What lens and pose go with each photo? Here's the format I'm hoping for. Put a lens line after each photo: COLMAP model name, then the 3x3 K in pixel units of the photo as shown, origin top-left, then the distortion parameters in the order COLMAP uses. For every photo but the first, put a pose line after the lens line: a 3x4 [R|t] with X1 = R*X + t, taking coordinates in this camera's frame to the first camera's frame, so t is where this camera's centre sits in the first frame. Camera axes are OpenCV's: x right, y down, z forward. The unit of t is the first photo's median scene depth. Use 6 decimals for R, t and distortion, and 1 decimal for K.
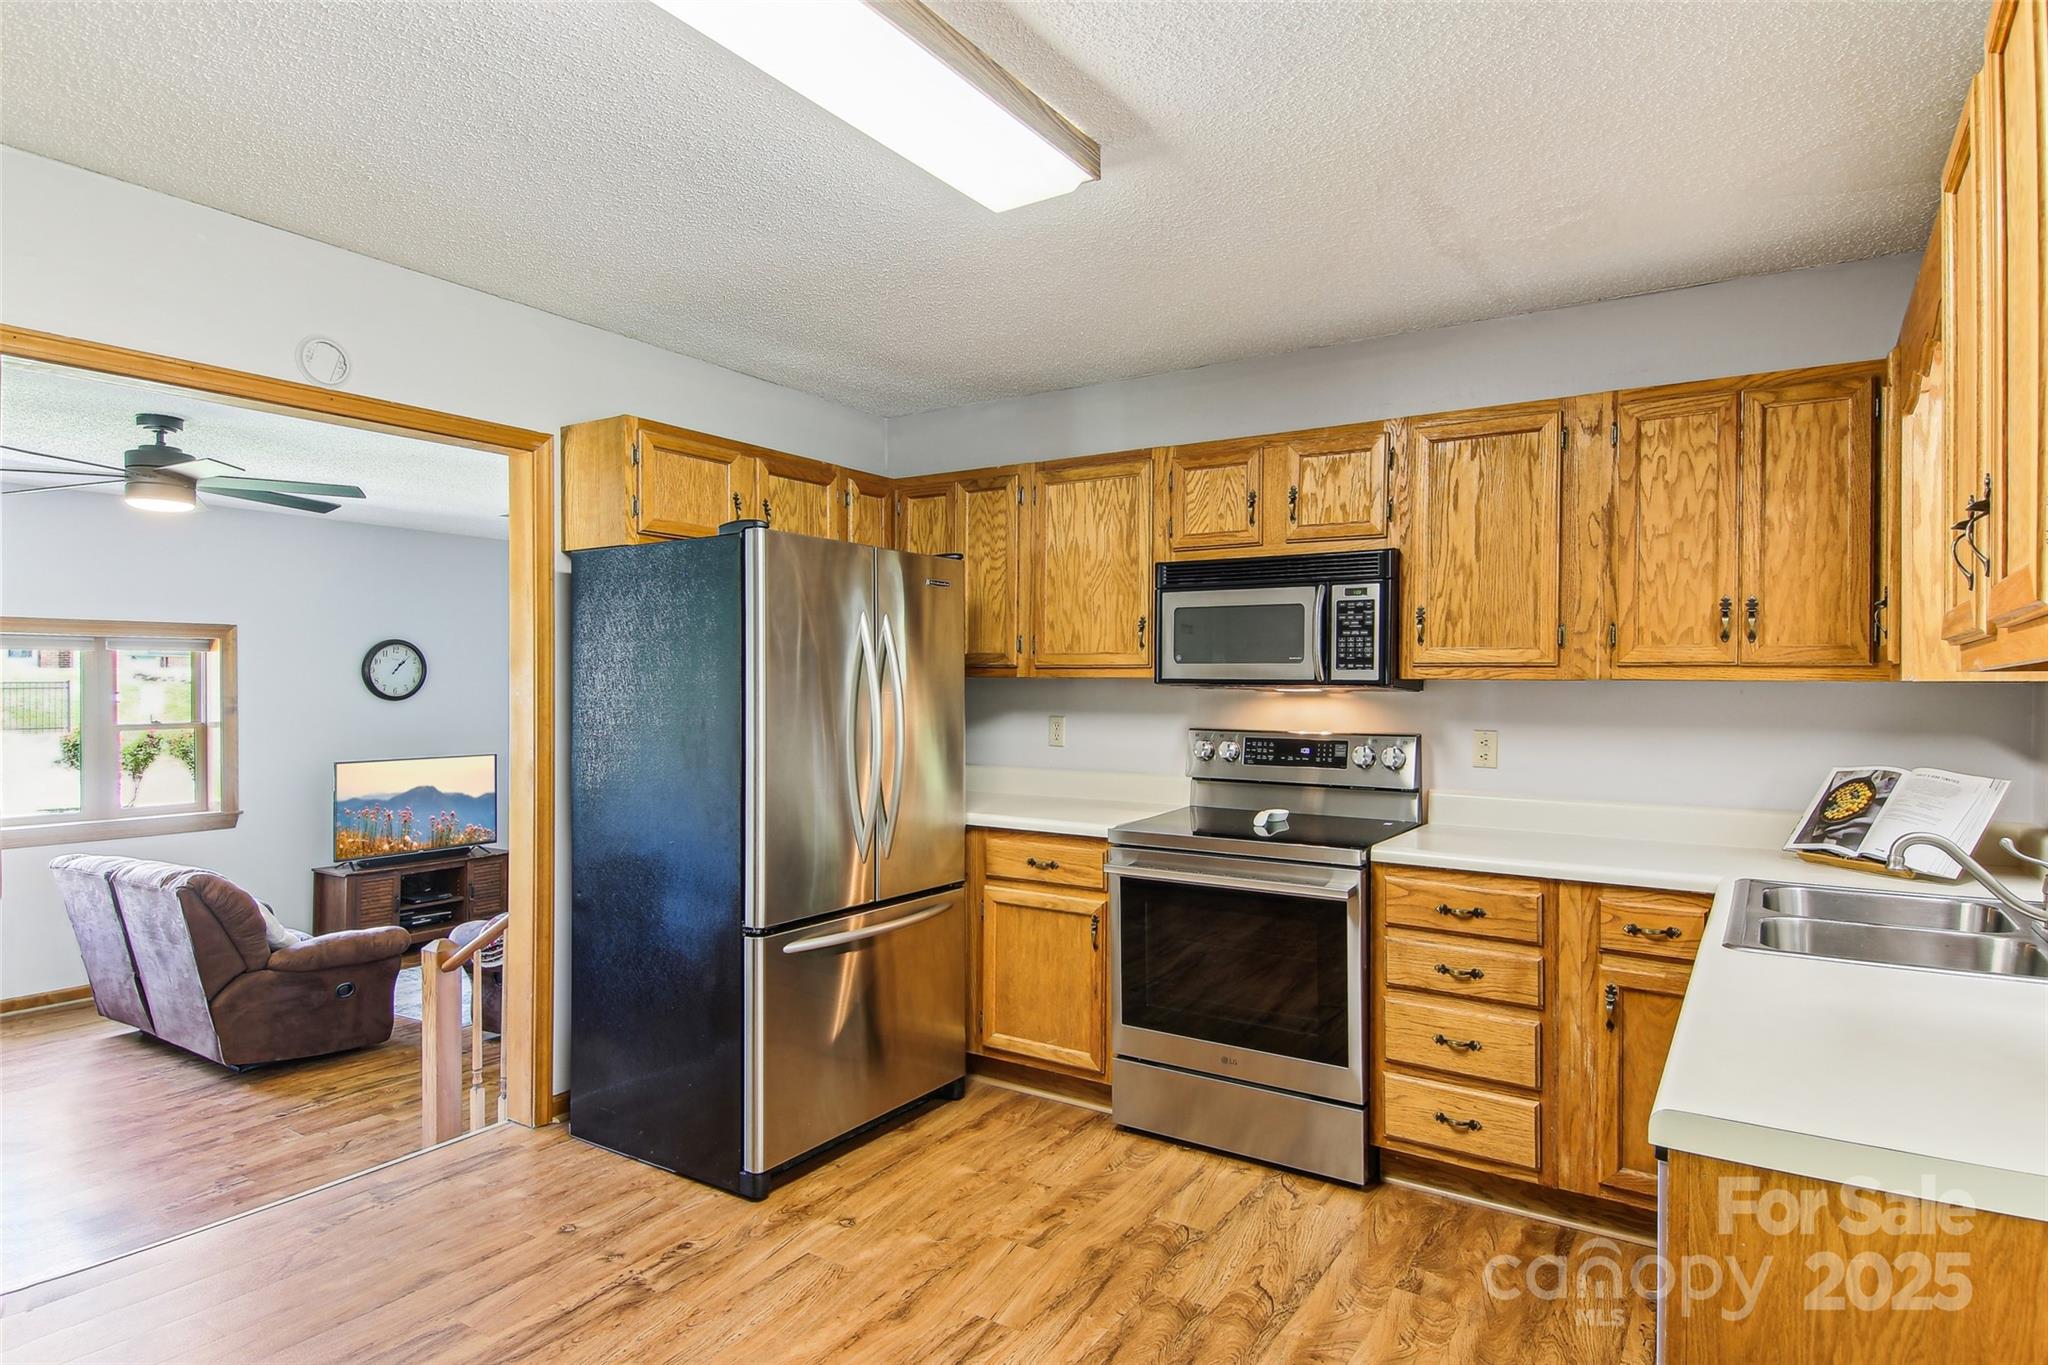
lens RADIAL K [[1117.9, 0, 1008.8], [0, 1117.9, 693.8], [0, 0, 1]] dist [0.029112, -0.037268]
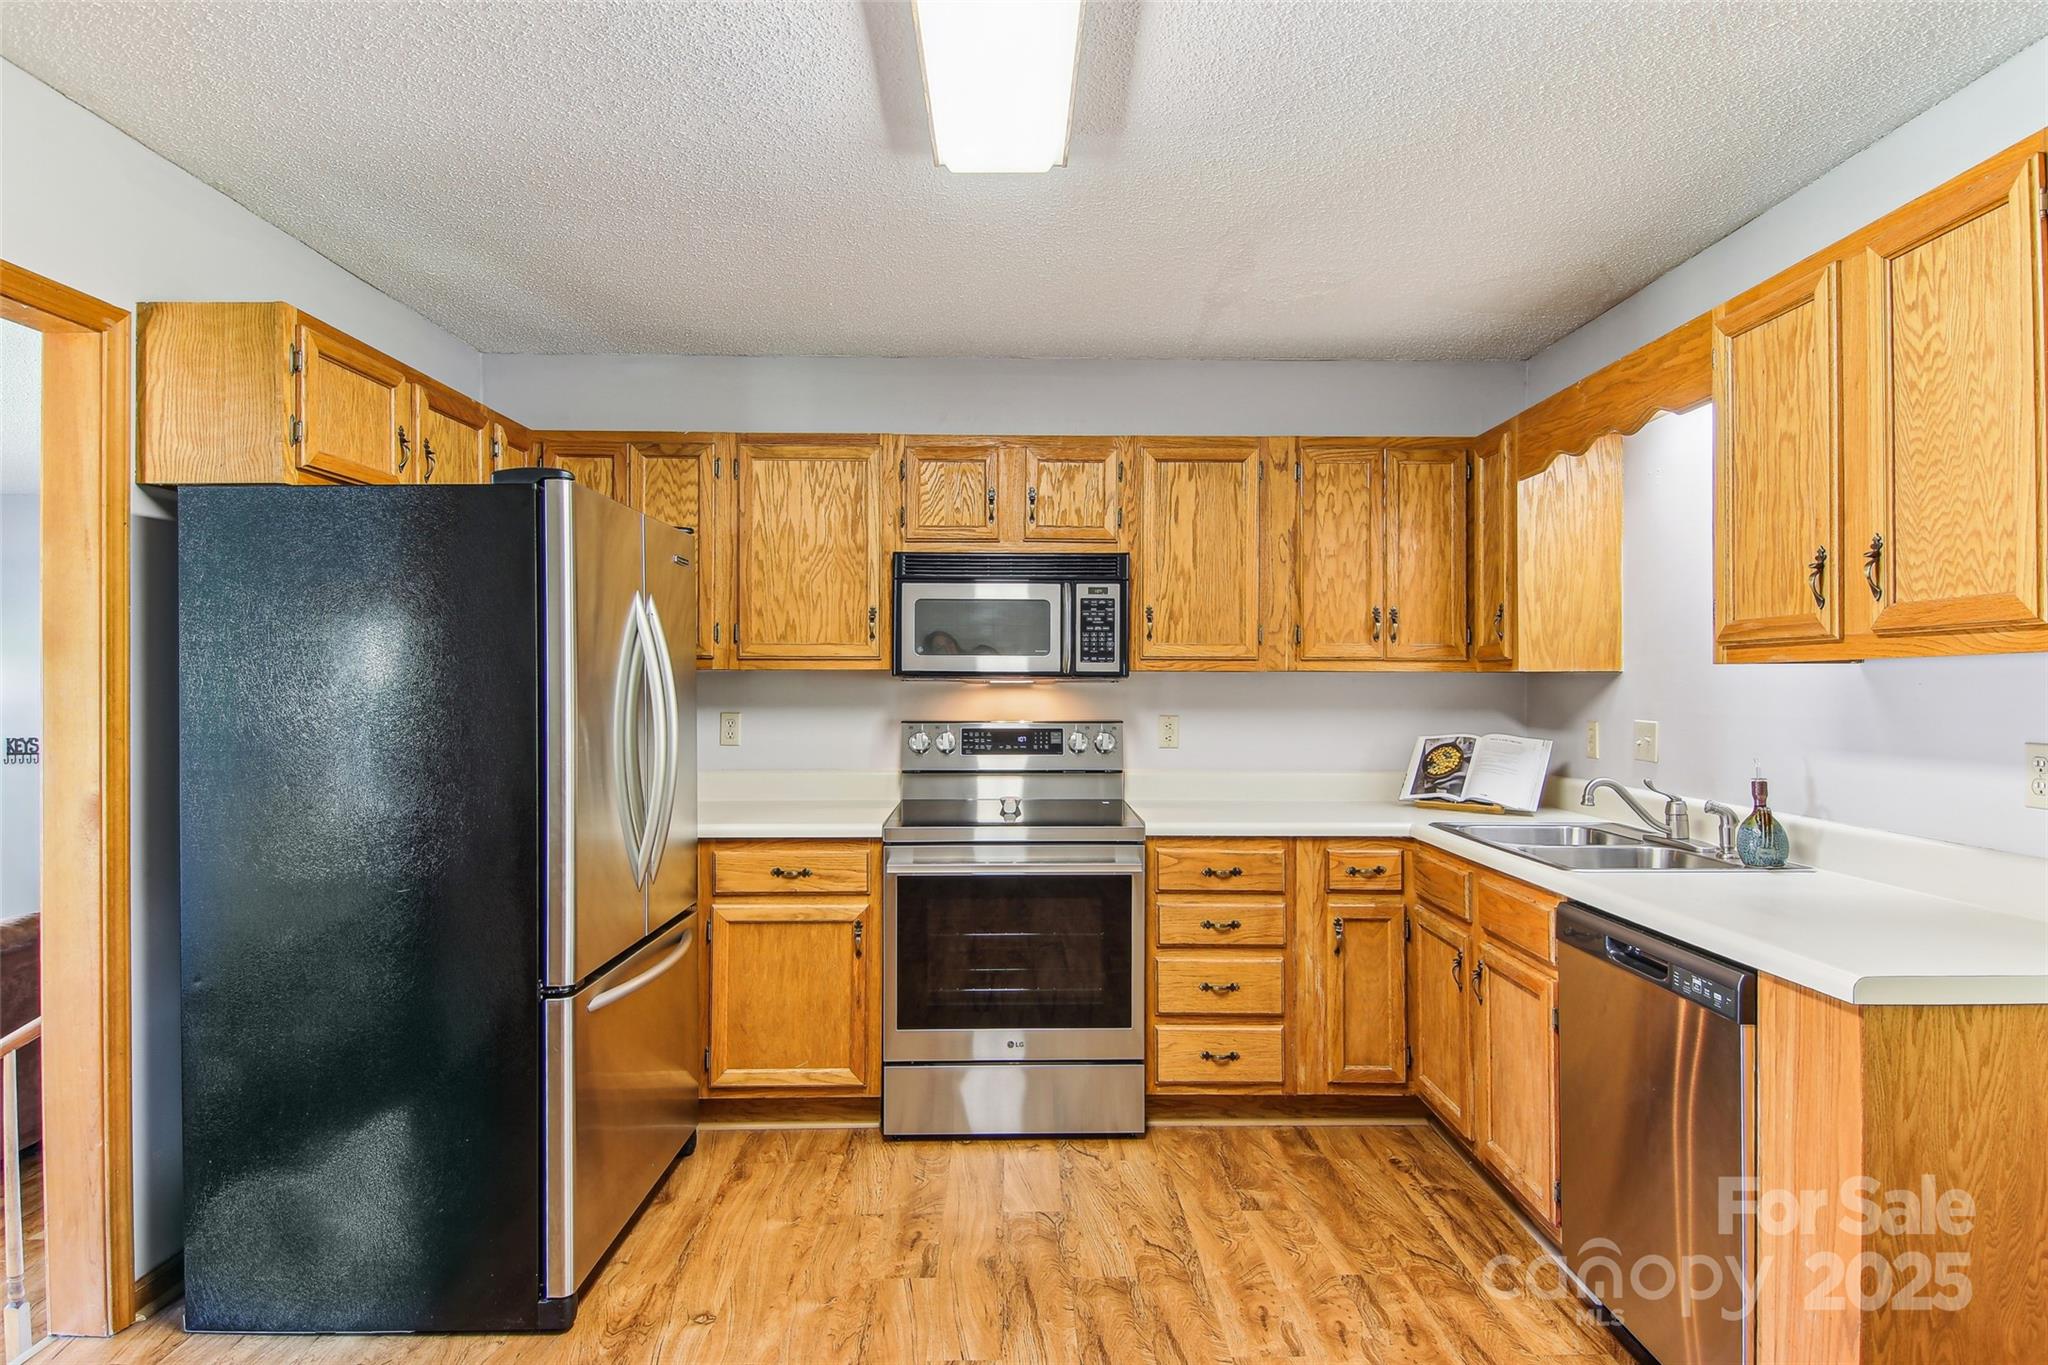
lens RADIAL K [[1117.9, 0, 1032.5], [0, 1117.9, 675.5], [0, 0, 1]] dist [0.029112, -0.037268]
pose [[0.824776, -0.002668, 0.565454, -0.369826], [0.008969, 0.999925, -0.008364, -0.000017], [-0.565389, 0.011970, 0.824738, 0.146392]]
